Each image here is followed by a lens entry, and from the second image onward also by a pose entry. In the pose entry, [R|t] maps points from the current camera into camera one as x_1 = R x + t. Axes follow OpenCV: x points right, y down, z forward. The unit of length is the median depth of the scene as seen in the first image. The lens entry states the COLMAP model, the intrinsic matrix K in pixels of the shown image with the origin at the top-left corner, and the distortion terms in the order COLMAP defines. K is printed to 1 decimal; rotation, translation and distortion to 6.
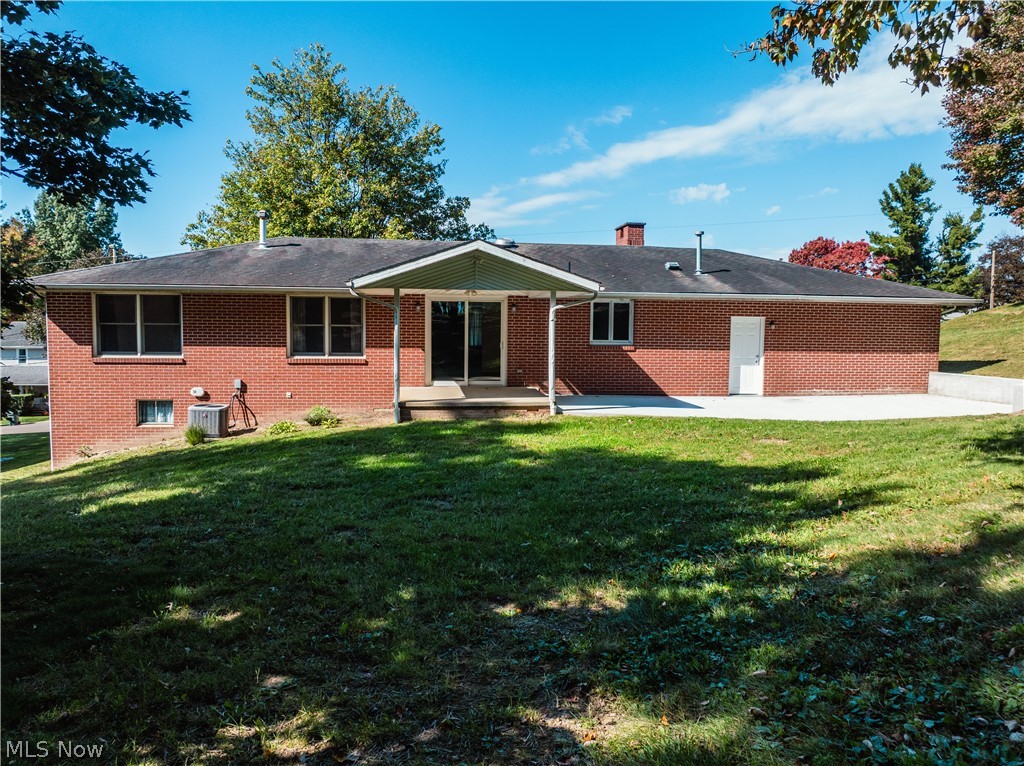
lens RADIAL K [[740.1, 0, 512.0], [0, 740.1, 383.0], [0, 0, 1]] dist [-0.026099, 0.000498]
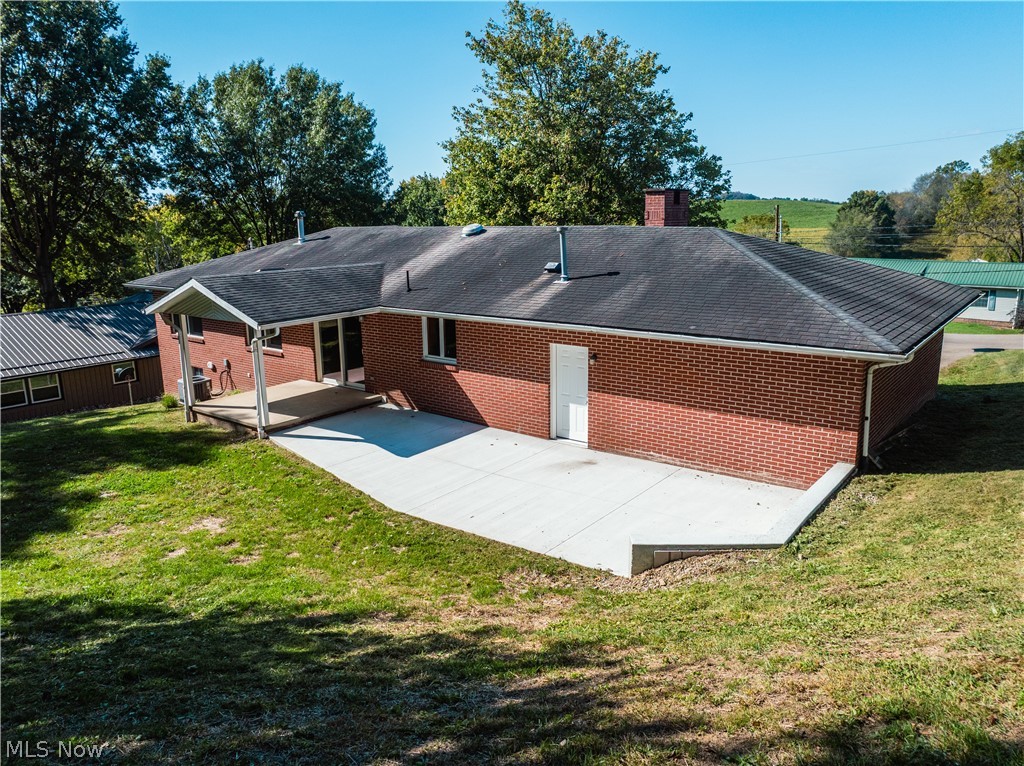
lens RADIAL K [[740.1, 0, 512.0], [0, 740.1, 383.0], [0, 0, 1]] dist [-0.026099, 0.000498]
pose [[0.704897, 0.137816, -0.695792, 0.825417], [-0.027184, 0.985471, 0.167653, -0.179295], [0.708788, -0.099264, 0.698402, 0.410764]]
